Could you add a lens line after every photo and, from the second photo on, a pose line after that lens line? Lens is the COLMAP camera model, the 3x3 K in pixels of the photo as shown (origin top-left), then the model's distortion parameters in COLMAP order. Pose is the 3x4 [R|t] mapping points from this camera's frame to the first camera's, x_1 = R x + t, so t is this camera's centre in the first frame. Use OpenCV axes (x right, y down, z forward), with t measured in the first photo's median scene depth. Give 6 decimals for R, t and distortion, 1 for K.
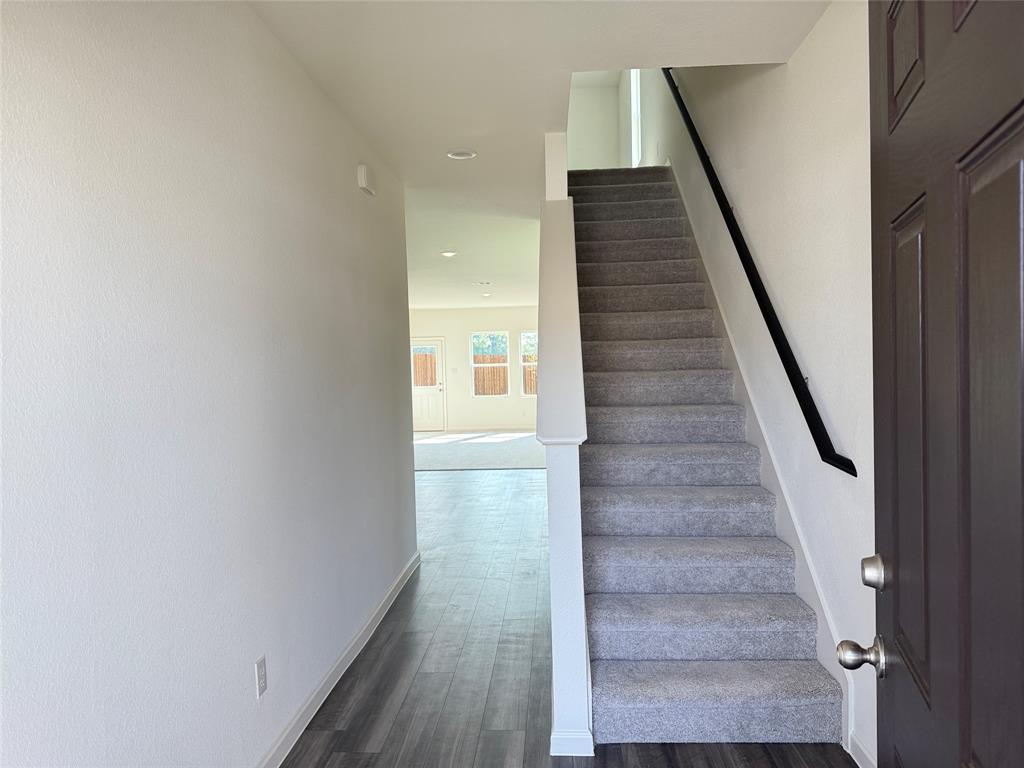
lens RADIAL K [[723.8, 0, 509.8], [0, 723.8, 385.0], [0, 0, 1]] dist [0.049335, -0.044620]
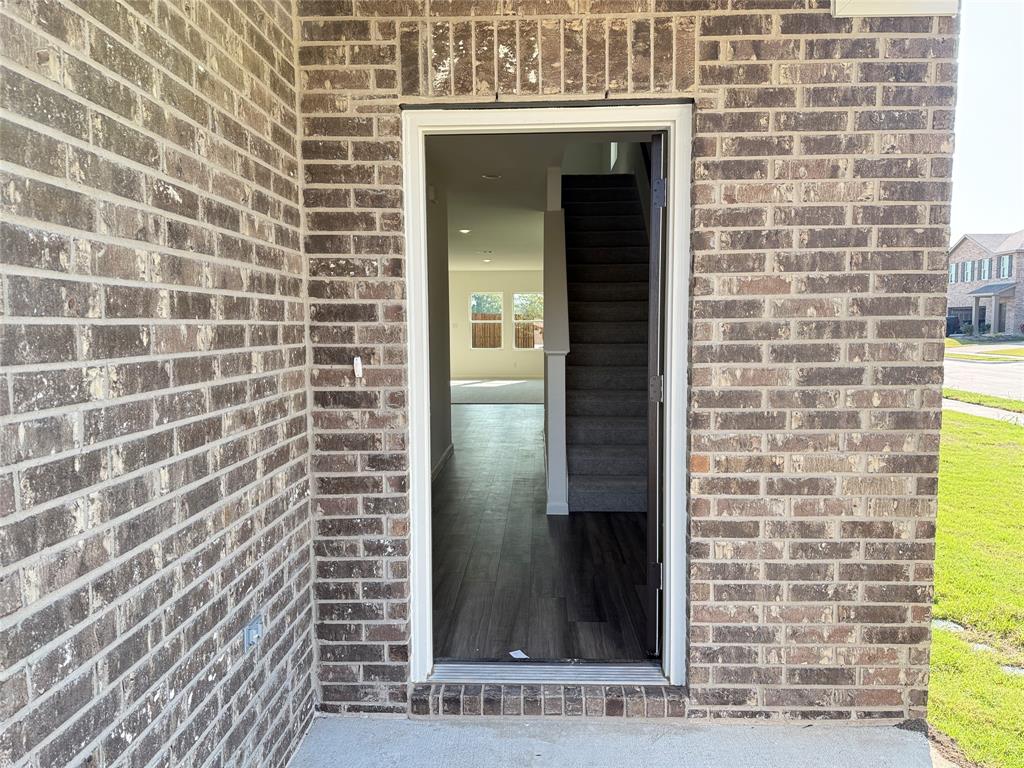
lens RADIAL K [[723.8, 0, 509.7], [0, 723.8, 387.0], [0, 0, 1]] dist [0.049335, -0.044620]
pose [[0.999520, 0.019897, 0.023759, -0.017774], [-0.021214, 0.998174, 0.056553, 0.011209], [-0.022590, -0.057030, 0.998117, -0.168951]]
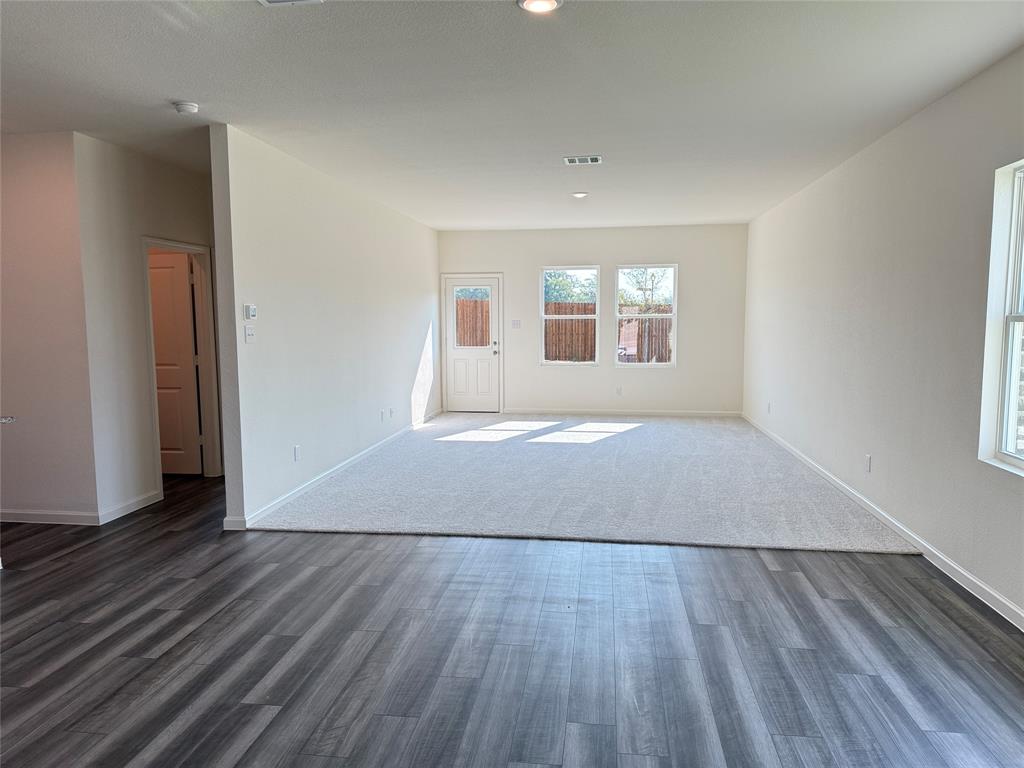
lens RADIAL K [[692.7, 0, 512.8], [0, 692.7, 385.8], [0, 0, 1]] dist [0.006627, 0.002110]
pose [[0.997780, 0.023274, -0.062391, -0.043112], [-0.018424, 0.996844, 0.077219, -0.014102], [0.063991, -0.075898, 0.995060, 0.397941]]
